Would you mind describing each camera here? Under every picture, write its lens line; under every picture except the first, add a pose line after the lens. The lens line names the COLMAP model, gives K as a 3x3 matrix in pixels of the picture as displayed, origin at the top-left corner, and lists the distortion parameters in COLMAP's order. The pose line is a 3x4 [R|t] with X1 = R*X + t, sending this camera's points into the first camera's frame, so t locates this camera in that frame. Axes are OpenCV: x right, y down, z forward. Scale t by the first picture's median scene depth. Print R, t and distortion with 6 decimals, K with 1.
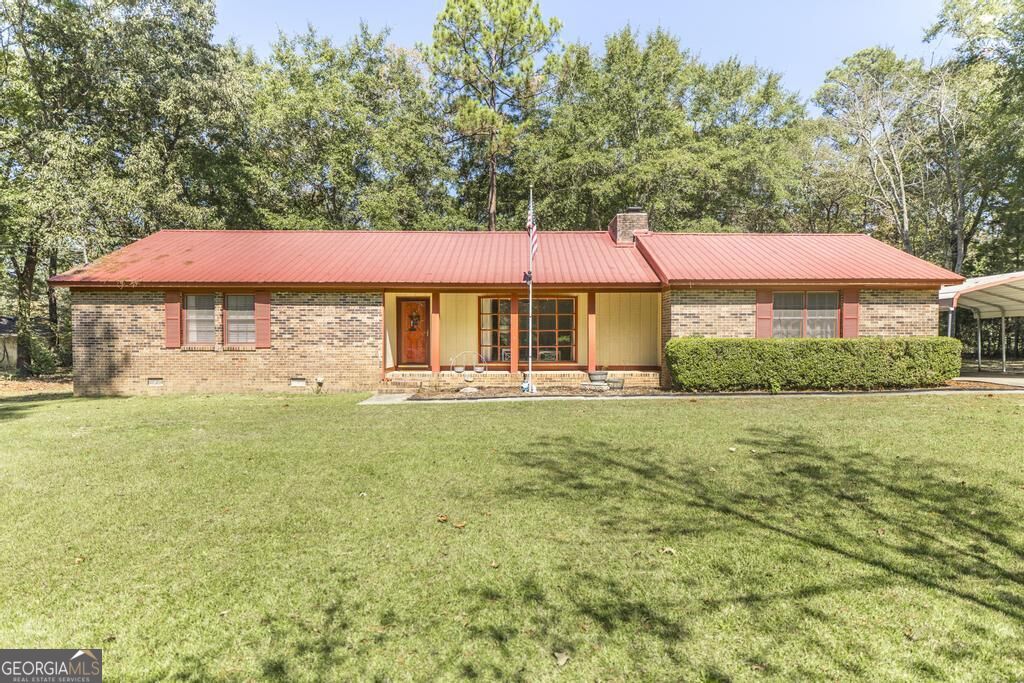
lens RADIAL K [[616.7, 0, 514.9], [0, 616.7, 342.6], [0, 0, 1]] dist [0.006145, 0.001082]
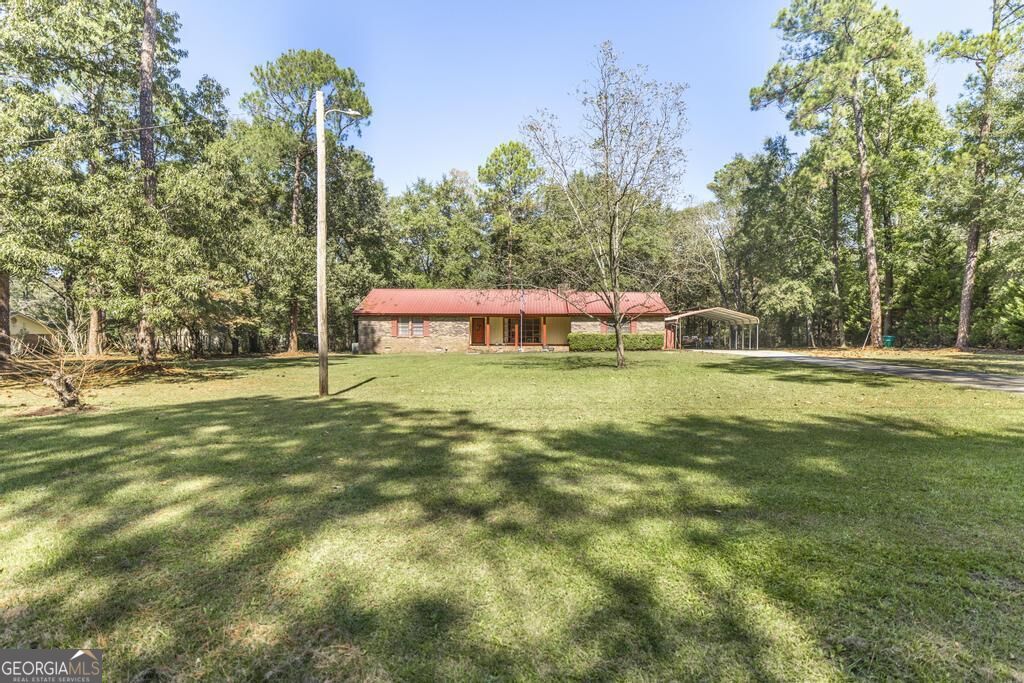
lens RADIAL K [[553.4, 0, 512.0], [0, 553.4, 341.5], [0, 0, 1]] dist [0.000354, 0.000262]
pose [[0.999513, 0.002703, -0.031072, 0.058268], [-0.002574, 0.999988, 0.004190, 0.019068], [0.031083, -0.004108, 0.999508, -1.501858]]
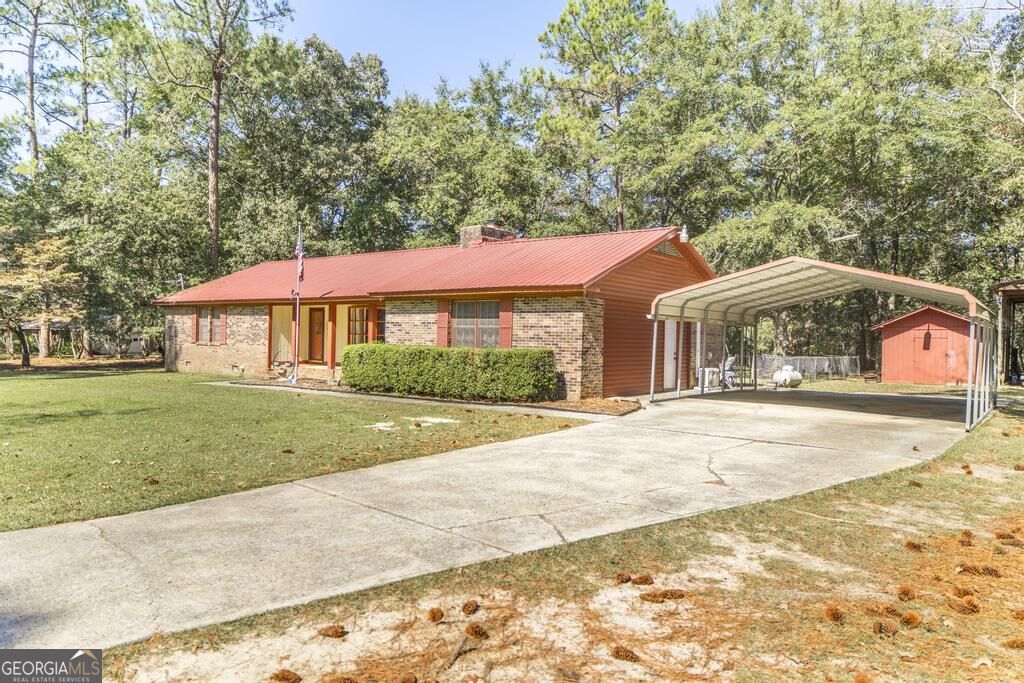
lens RADIAL K [[665.1, 0, 571.5], [0, 665.1, 337.7], [0, 0, 1]] dist [0.000164, 0.000324]
pose [[0.804456, 0.016781, -0.593775, 1.211677], [-0.019261, 0.999812, 0.002161, -0.026677], [0.593700, 0.009698, 0.804628, 0.211274]]
